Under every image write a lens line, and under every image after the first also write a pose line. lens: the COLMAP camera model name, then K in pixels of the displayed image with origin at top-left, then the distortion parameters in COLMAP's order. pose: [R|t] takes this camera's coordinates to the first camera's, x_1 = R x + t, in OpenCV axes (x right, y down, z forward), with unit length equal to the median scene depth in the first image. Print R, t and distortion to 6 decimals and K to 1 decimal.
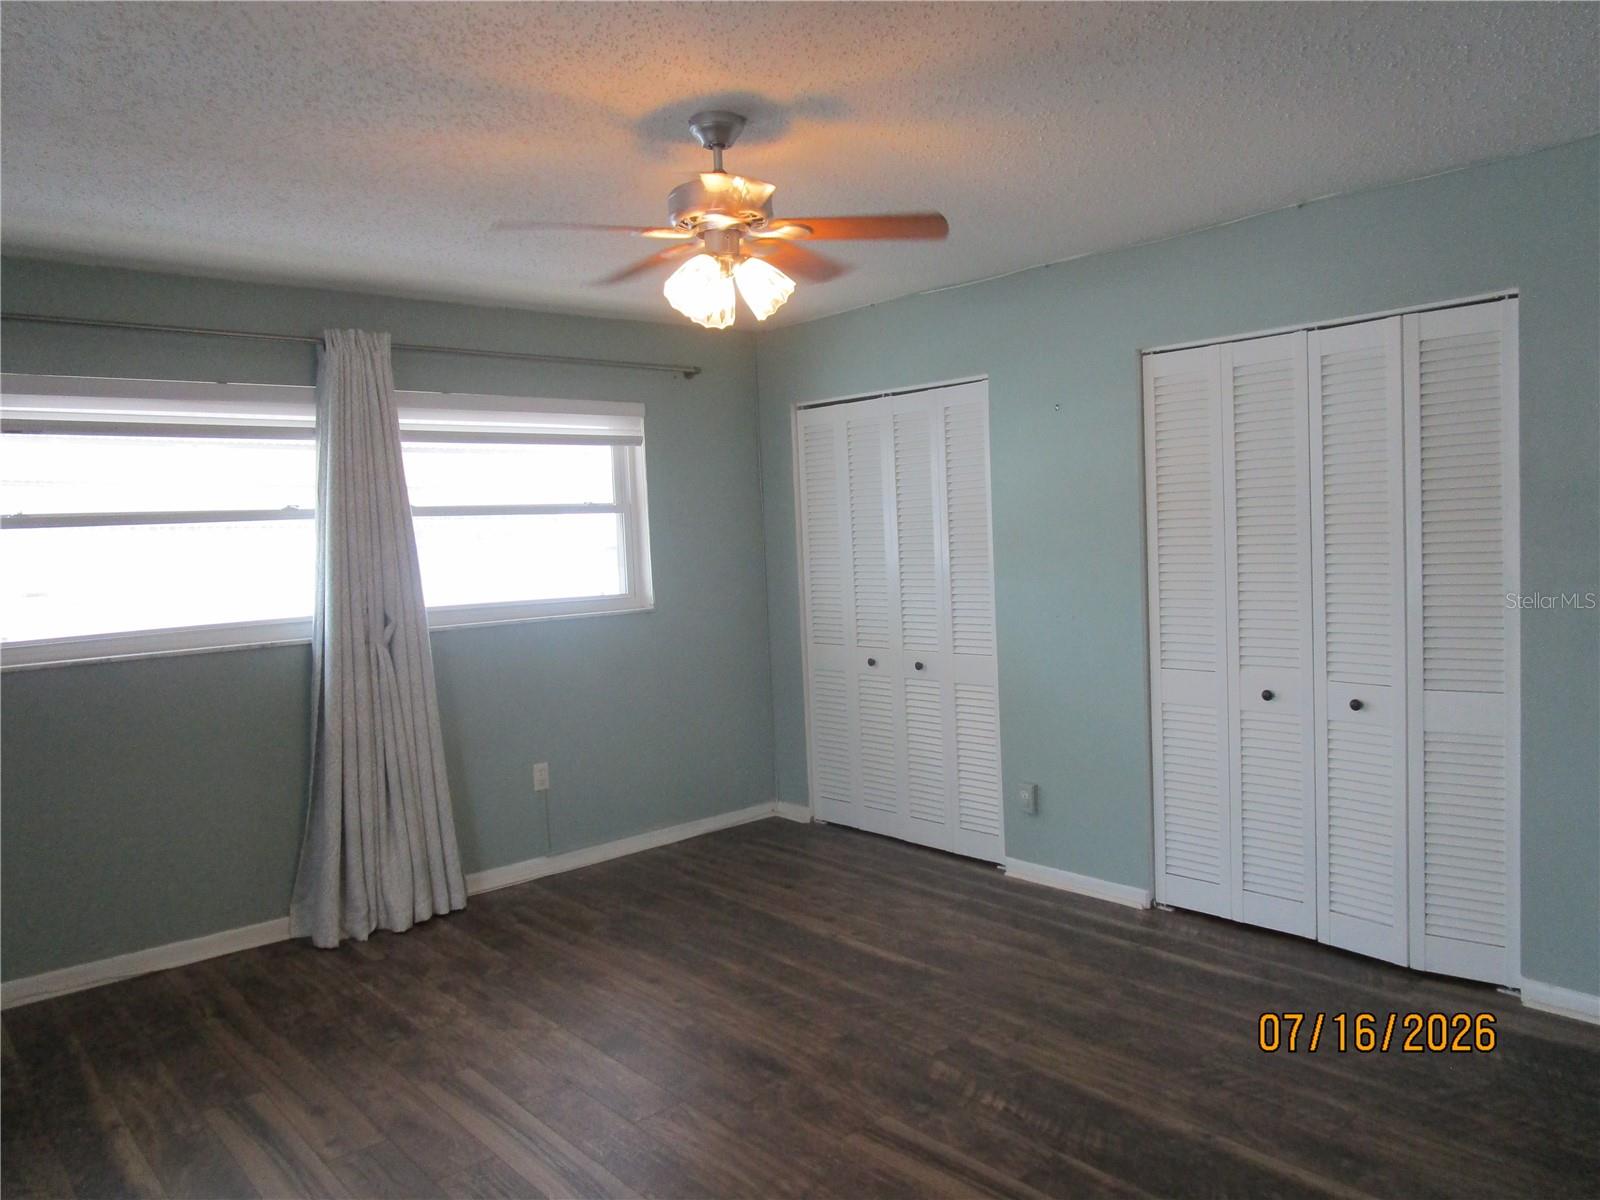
lens RADIAL K [[1139.8, 0, 793.9], [0, 1139.8, 599.0], [0, 0, 1]] dist [-0.027514, 0.001825]
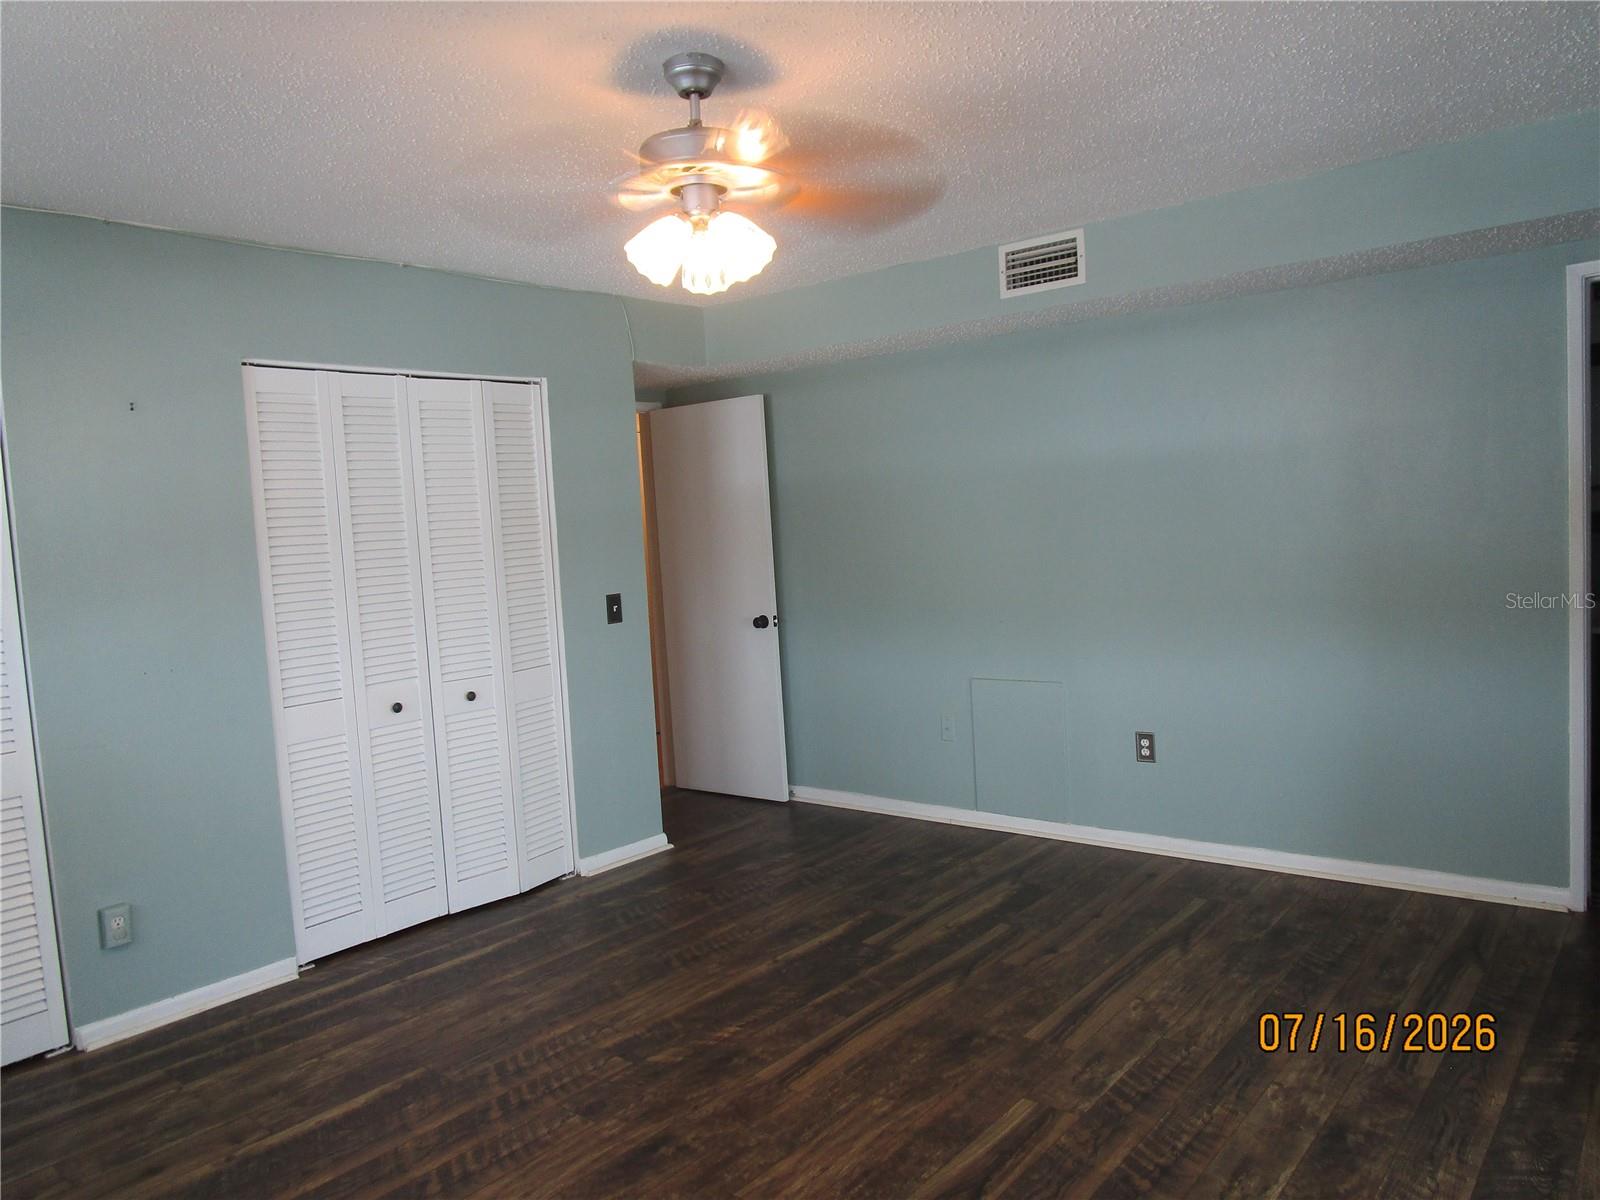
lens RADIAL K [[1139.8, 0, 796.9], [0, 1139.8, 606.1], [0, 0, 1]] dist [-0.027514, 0.001825]
pose [[-0.155500, -0.029570, 0.987393, -0.688958], [0.122017, 0.991322, 0.048904, -0.016427], [-0.980271, 0.128083, -0.150542, 0.771025]]
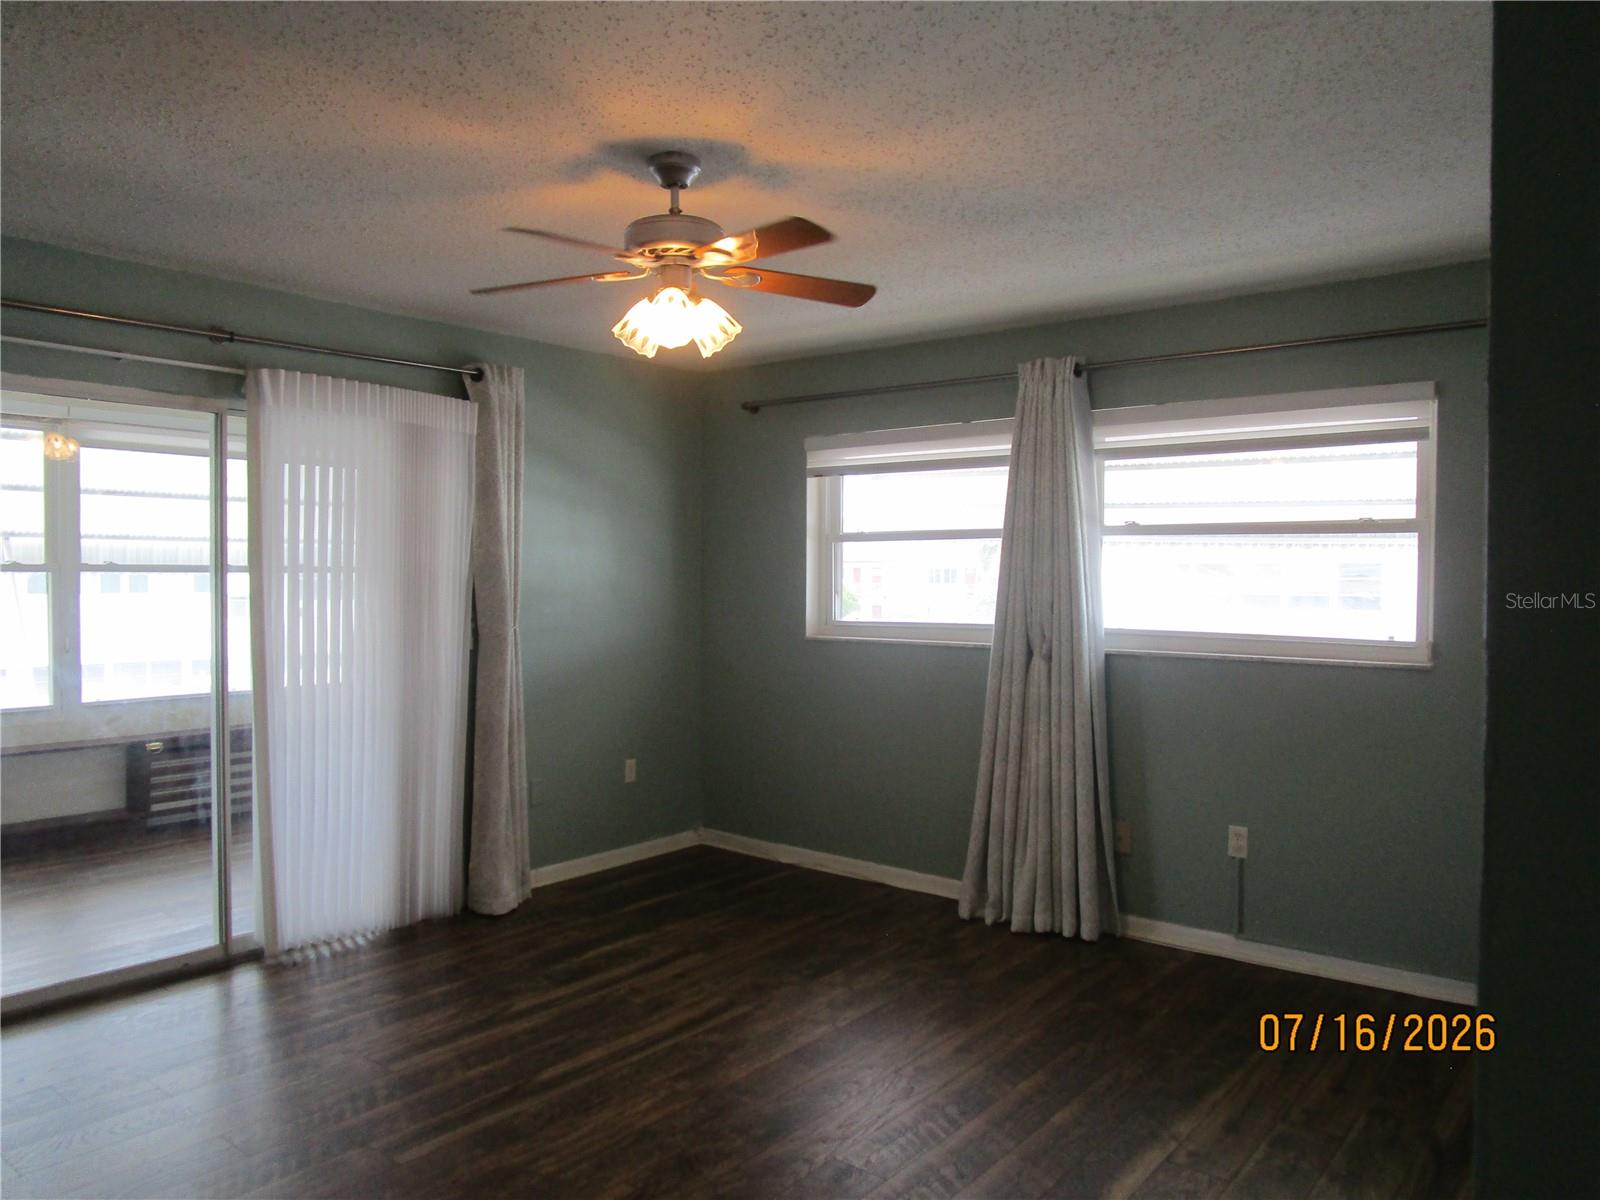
lens RADIAL K [[1139.8, 0, 796.8], [0, 1139.8, 592.2], [0, 0, 1]] dist [-0.027514, 0.001825]
pose [[0.166680, 0.059992, -0.984184, 0.707215], [-0.066896, 0.996536, 0.049416, -0.064338], [0.983739, 0.057601, 0.170115, 0.674377]]
